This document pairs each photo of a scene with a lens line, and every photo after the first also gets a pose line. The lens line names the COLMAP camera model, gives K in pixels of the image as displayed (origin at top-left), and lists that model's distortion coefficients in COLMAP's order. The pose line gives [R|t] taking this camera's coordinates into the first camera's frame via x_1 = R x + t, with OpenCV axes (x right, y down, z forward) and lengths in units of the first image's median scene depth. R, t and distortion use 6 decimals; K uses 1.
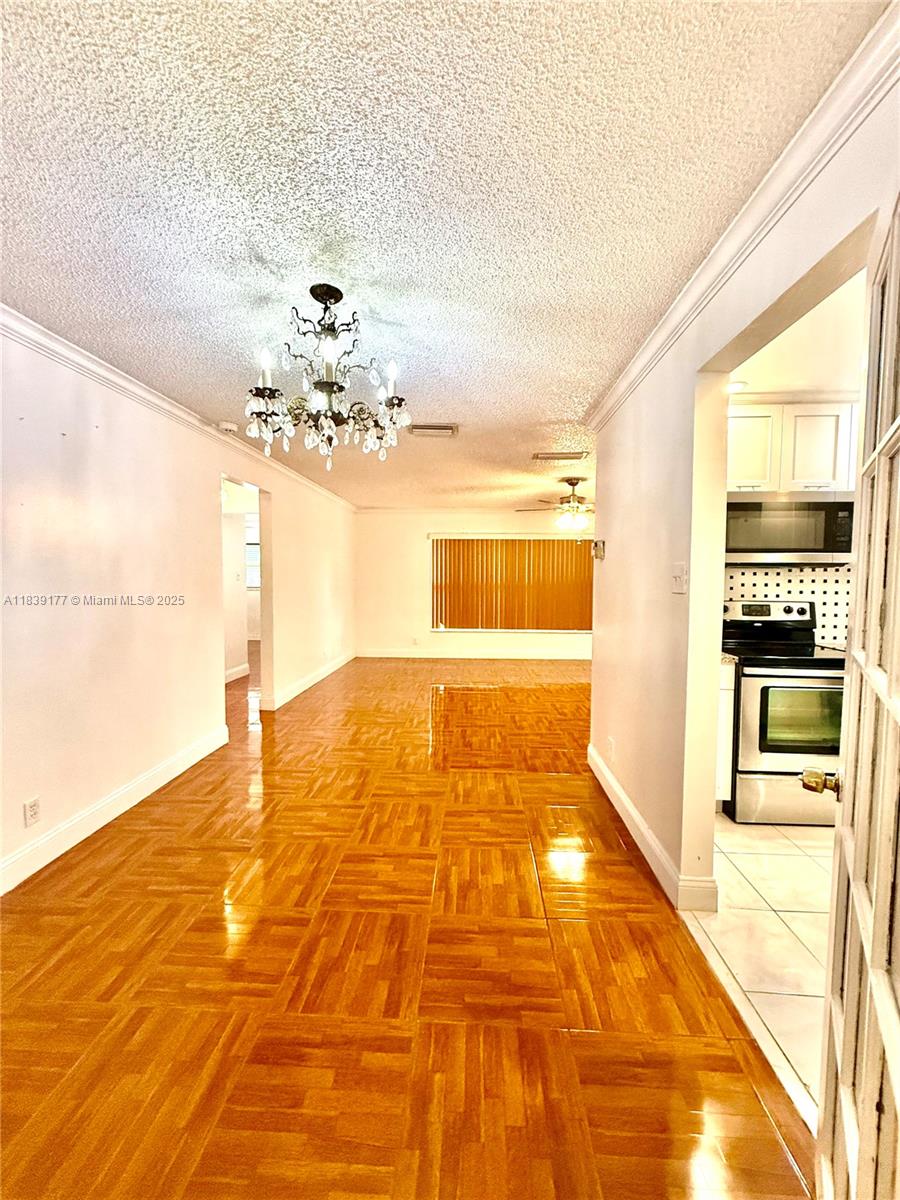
lens RADIAL K [[478.1, 0, 451.3], [0, 478.1, 599.0], [0, 0, 1]] dist [0.000511, -0.000126]
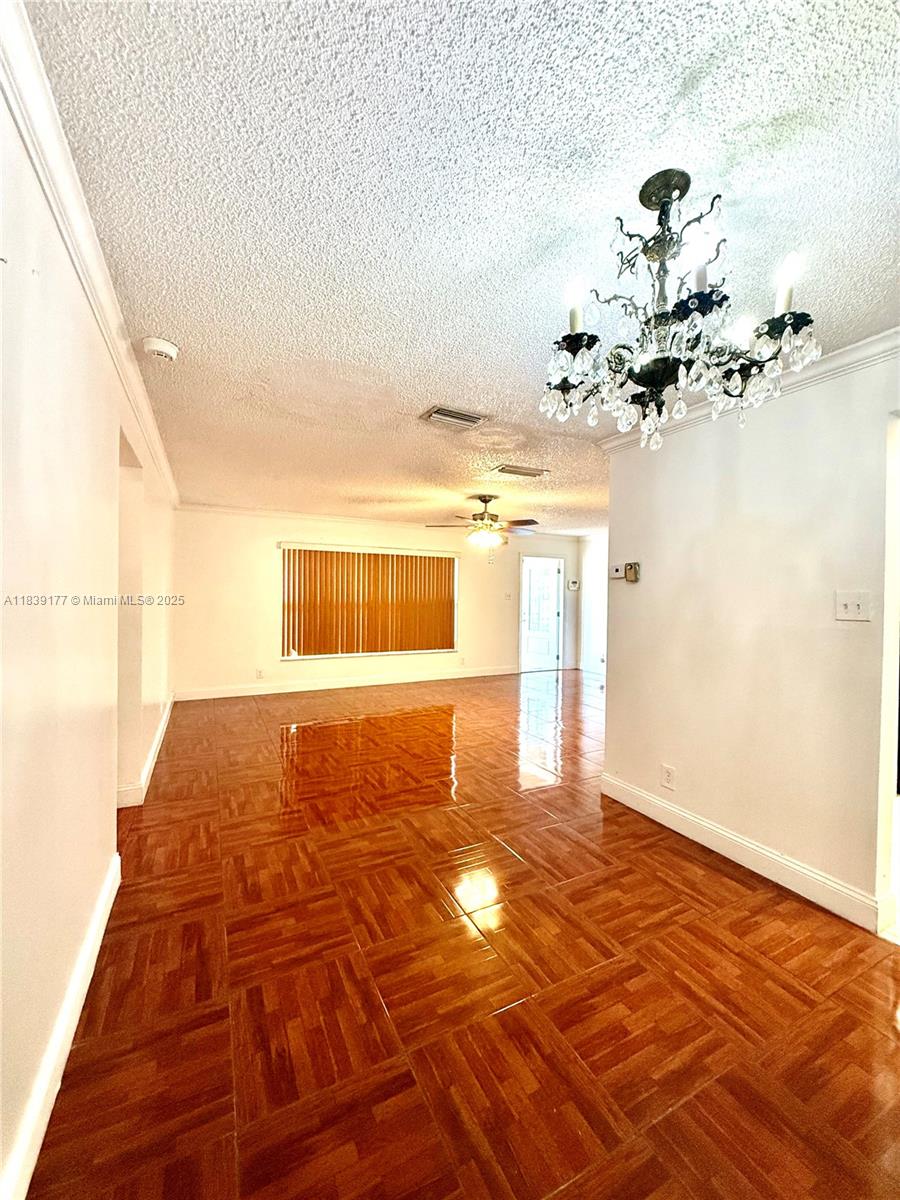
lens RADIAL K [[478.1, 0, 451.3], [0, 478.1, 599.0], [0, 0, 1]] dist [0.000511, -0.000126]
pose [[0.865722, 0.000852, 0.500525, -0.204032], [0.014858, 0.999514, -0.027400, -0.010961], [-0.500305, 0.031157, 0.865288, 0.139317]]
